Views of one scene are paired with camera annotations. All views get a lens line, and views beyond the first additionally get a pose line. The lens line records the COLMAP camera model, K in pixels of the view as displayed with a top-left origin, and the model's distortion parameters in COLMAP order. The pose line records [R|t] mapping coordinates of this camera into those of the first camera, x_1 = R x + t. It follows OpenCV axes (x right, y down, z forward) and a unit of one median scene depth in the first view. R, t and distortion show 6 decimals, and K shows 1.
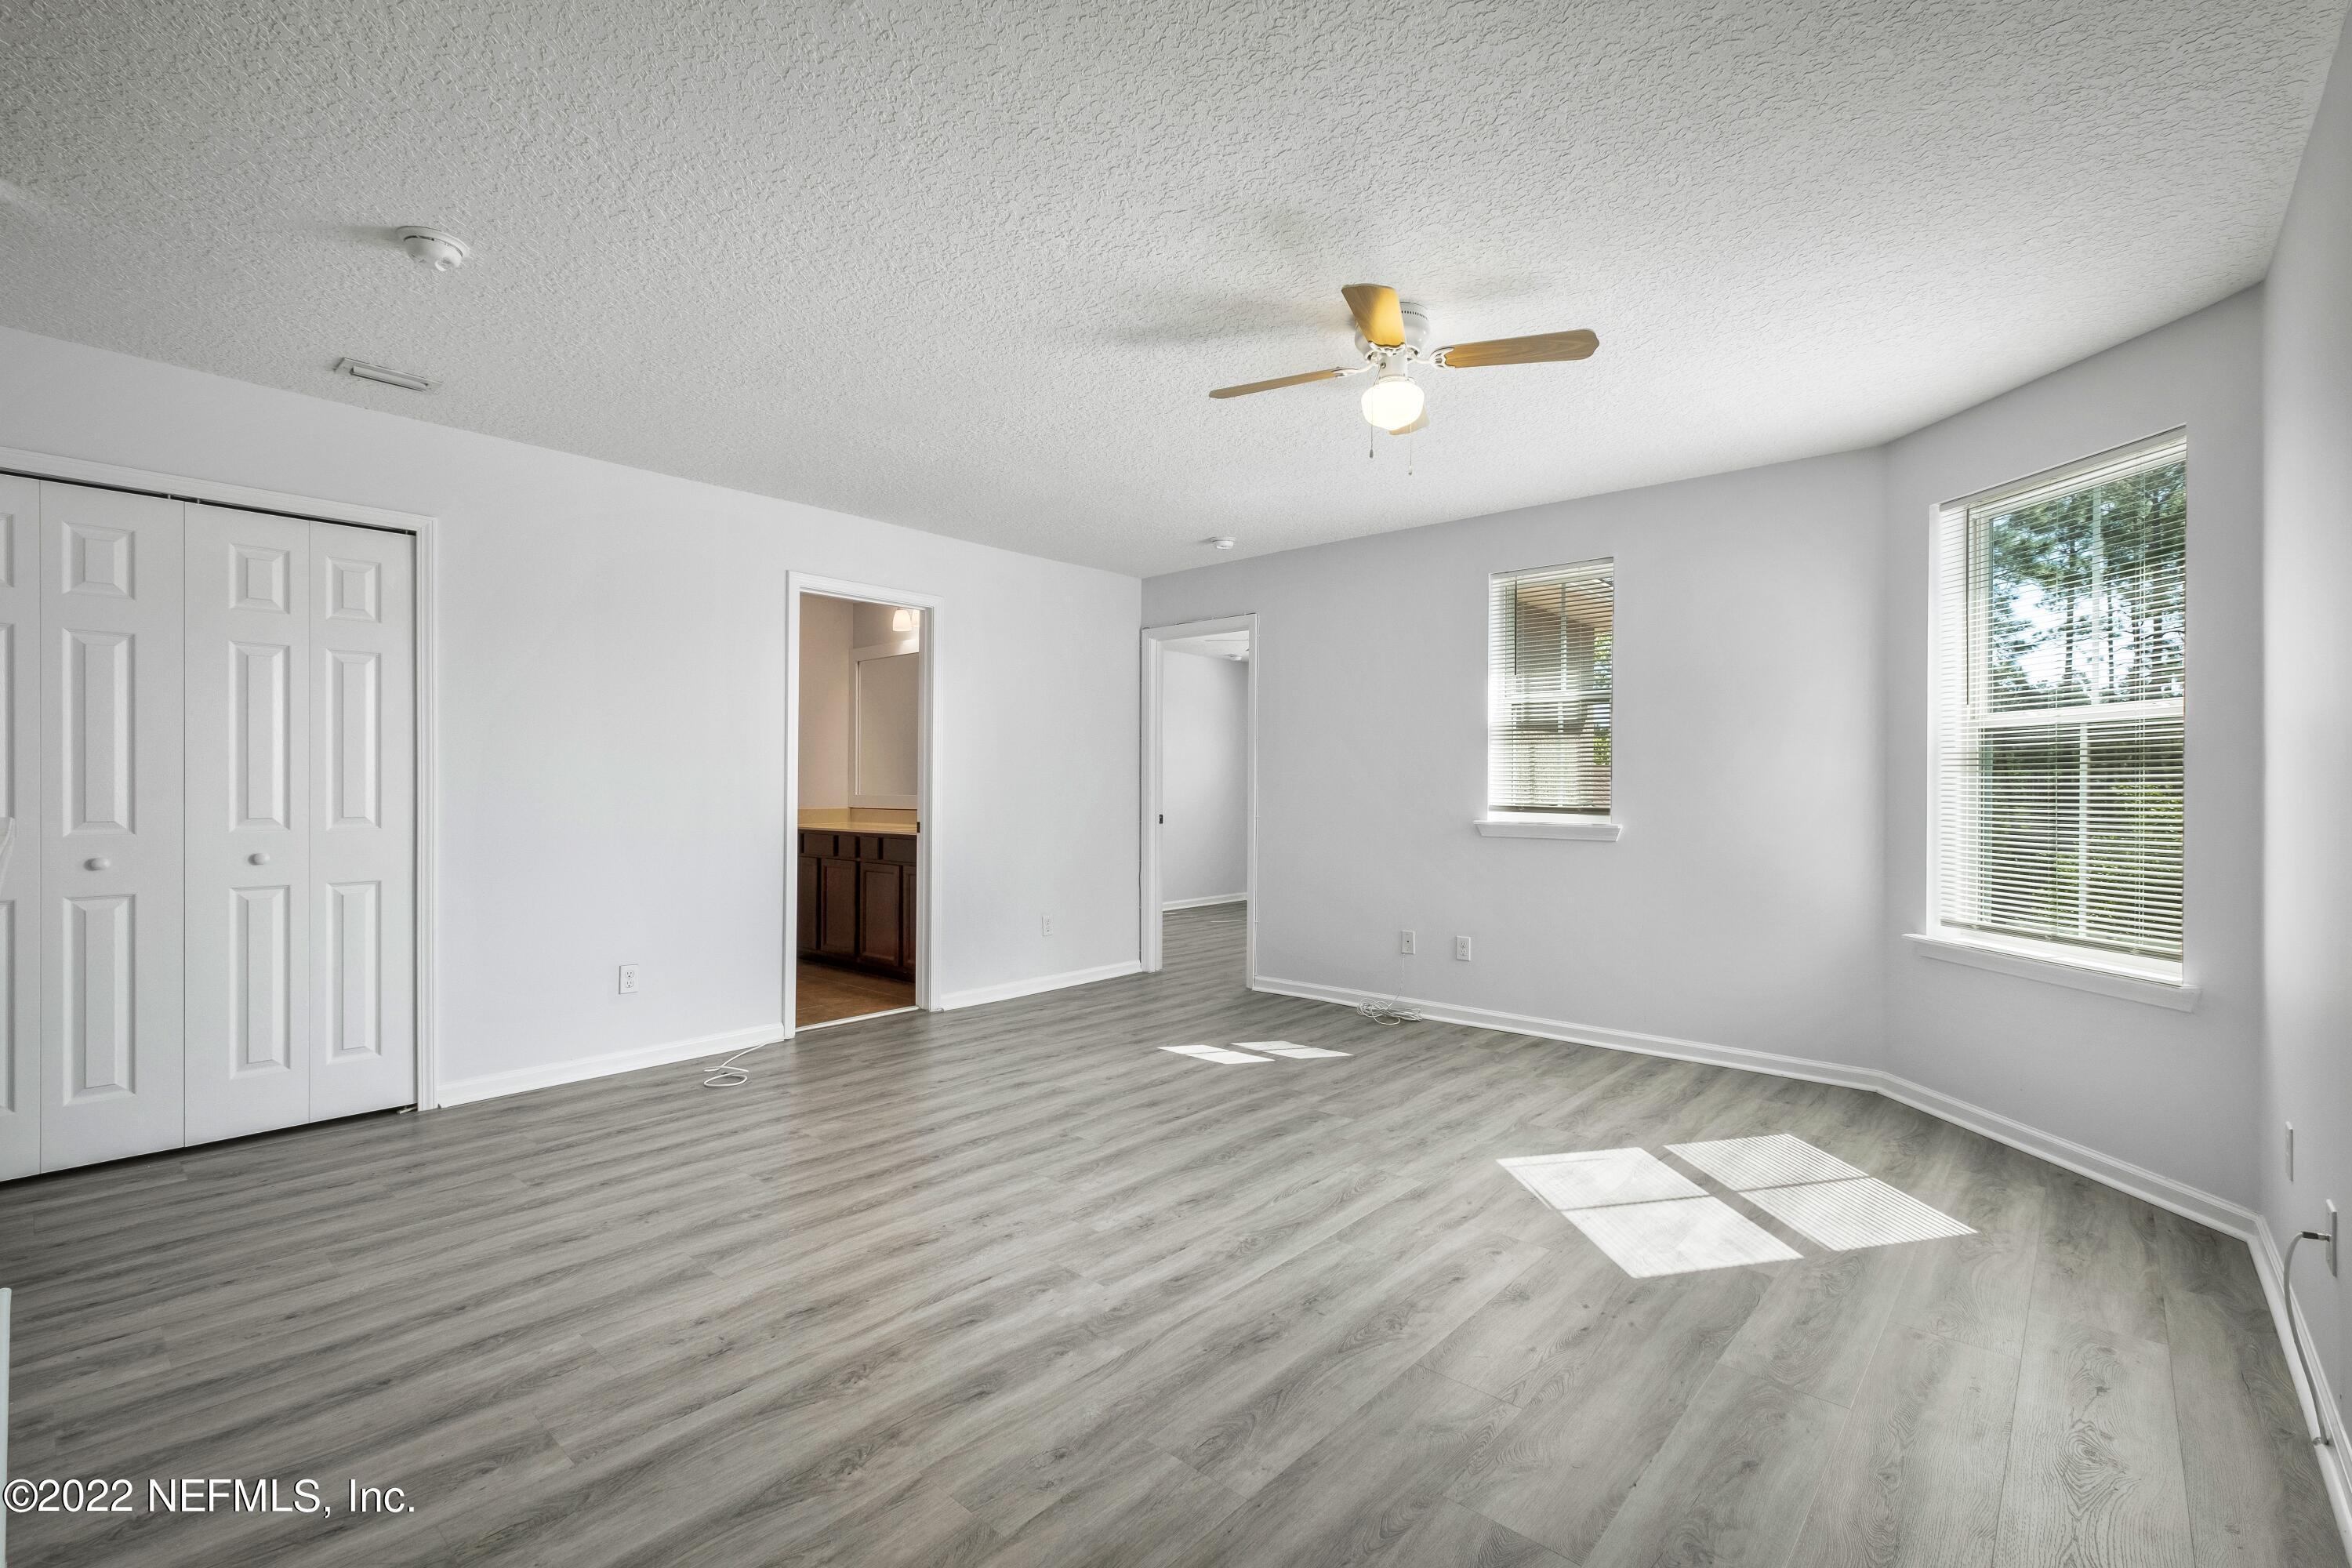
lens RADIAL K [[1026.0, 0, 1171.3], [0, 1026.0, 784.4], [0, 0, 1]] dist [0.002285, -0.001655]
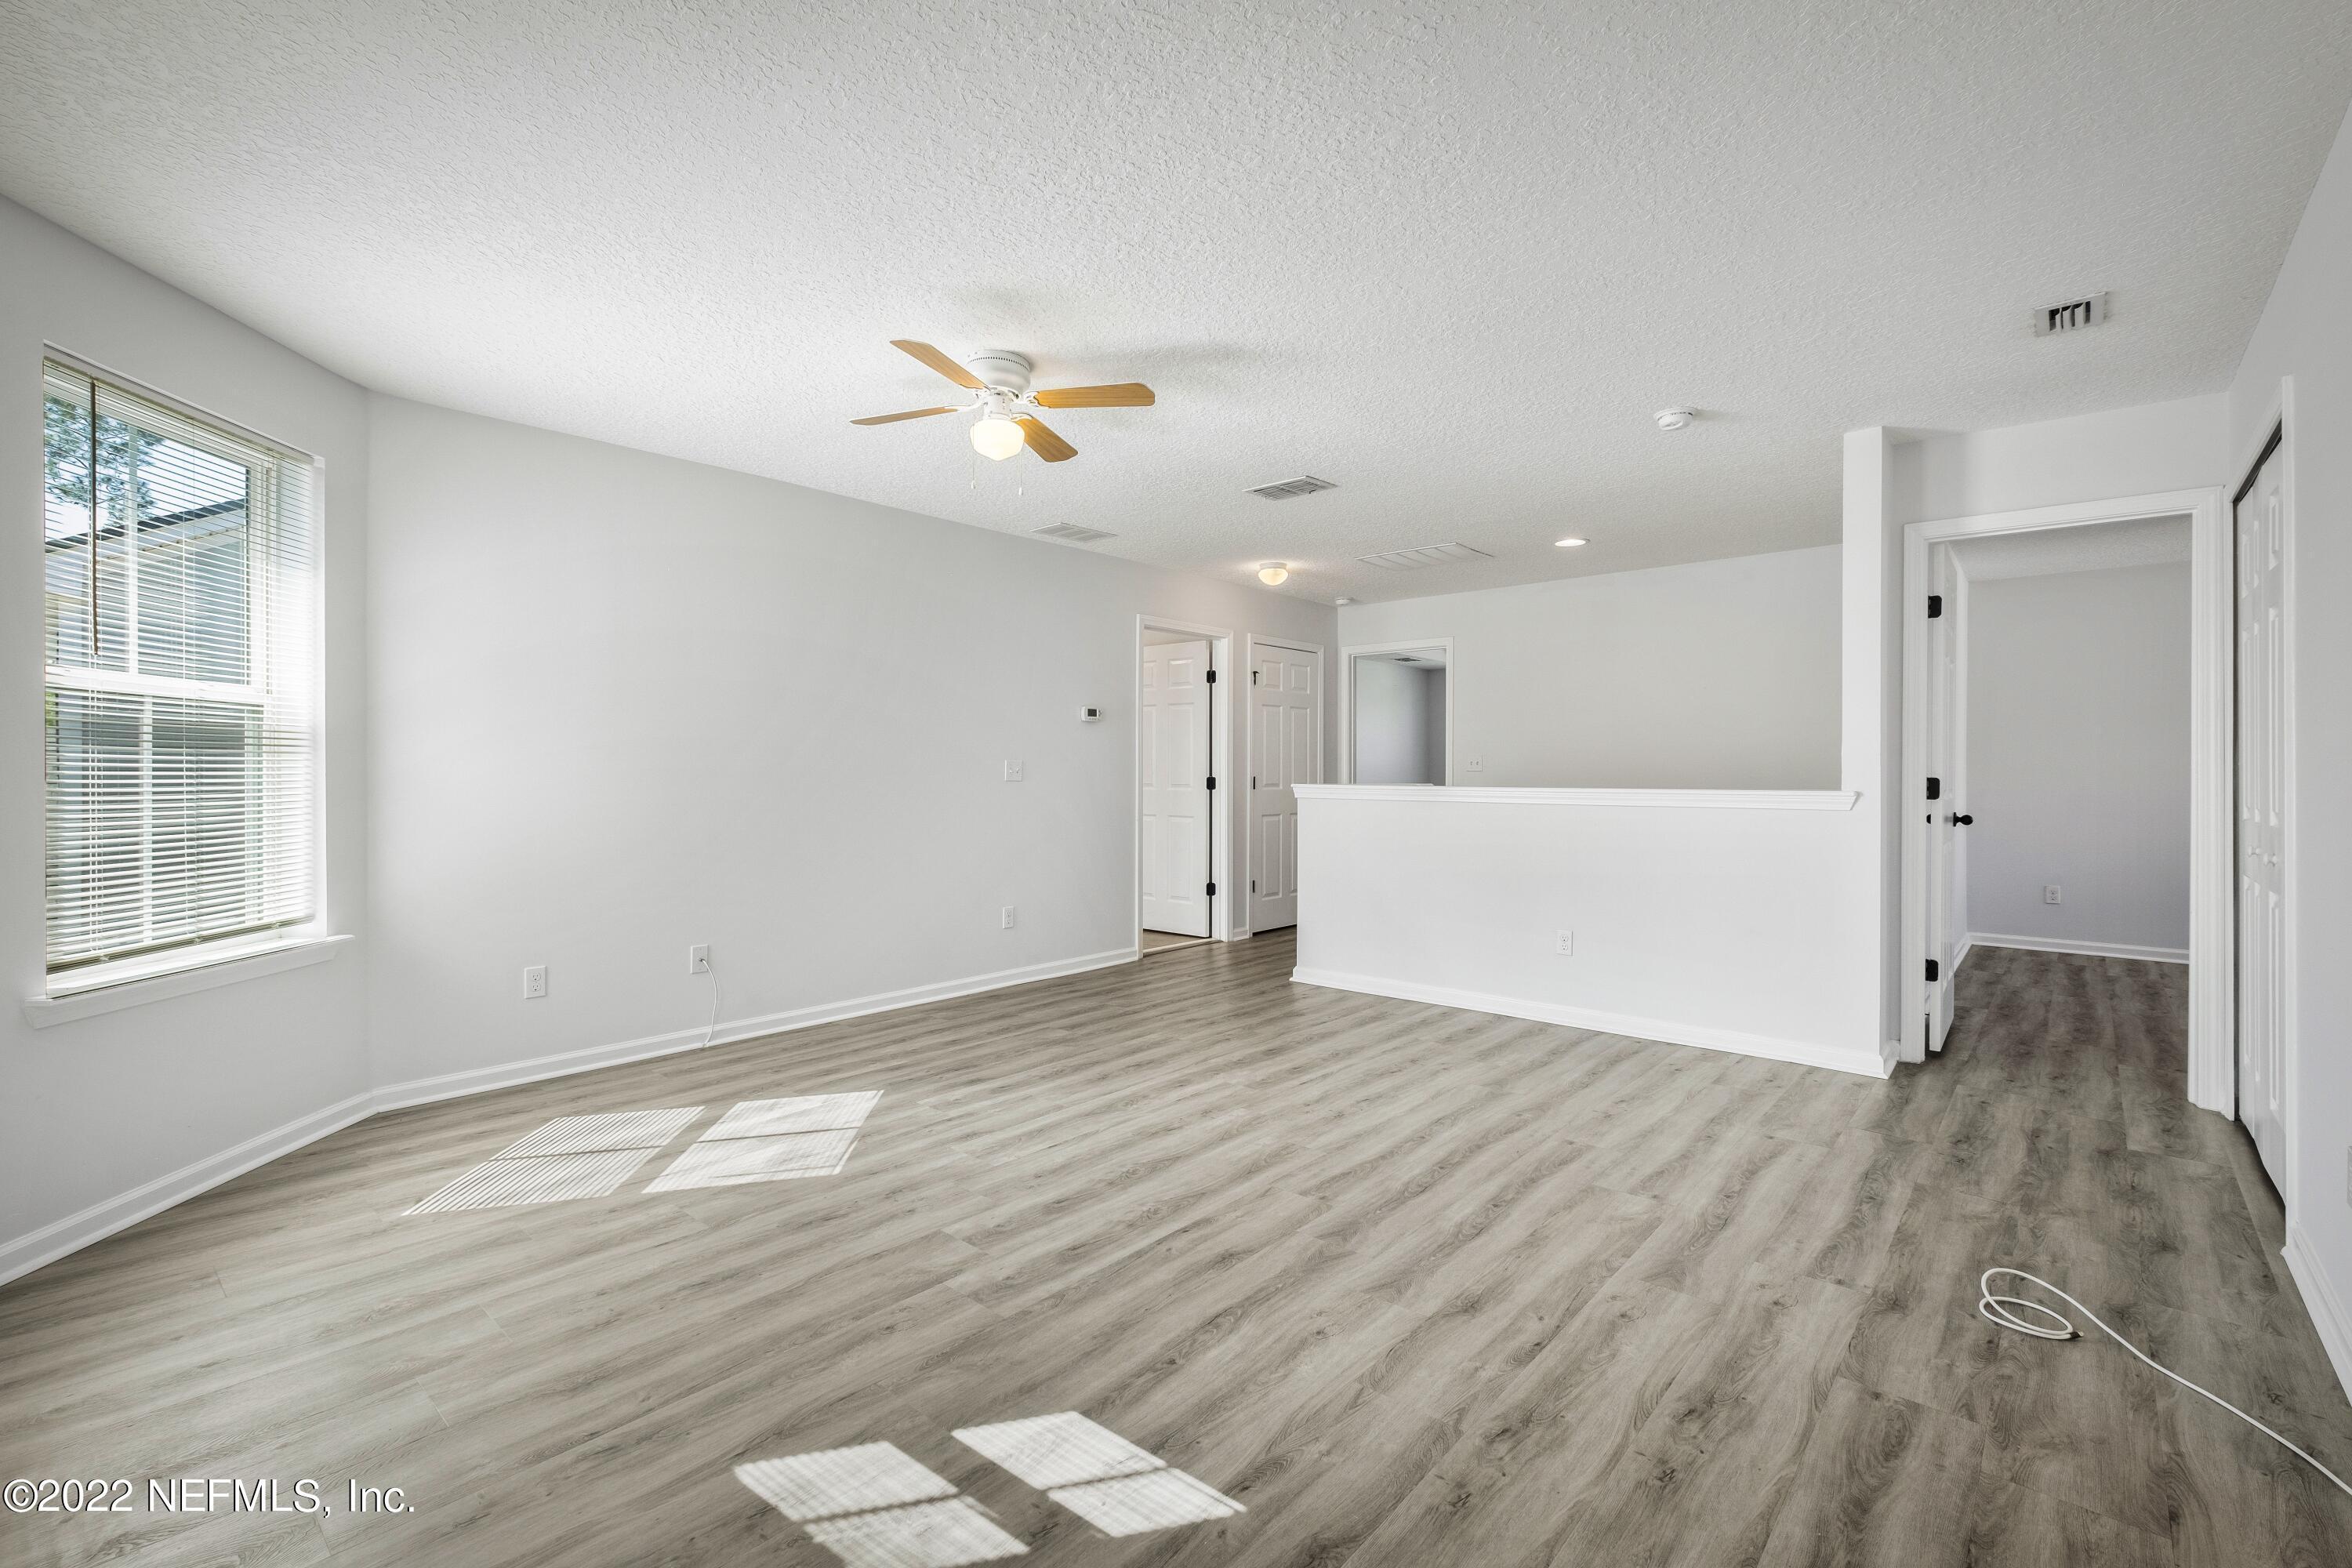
lens RADIAL K [[1026.0, 0, 1181.2], [0, 1026.0, 777.5], [0, 0, 1]] dist [0.002285, -0.001655]
pose [[-0.999900, -0.003196, -0.013779, 0.022412], [-0.003235, 0.999991, 0.002798, 0.005178], [0.013770, 0.002842, -0.999901, 1.924382]]
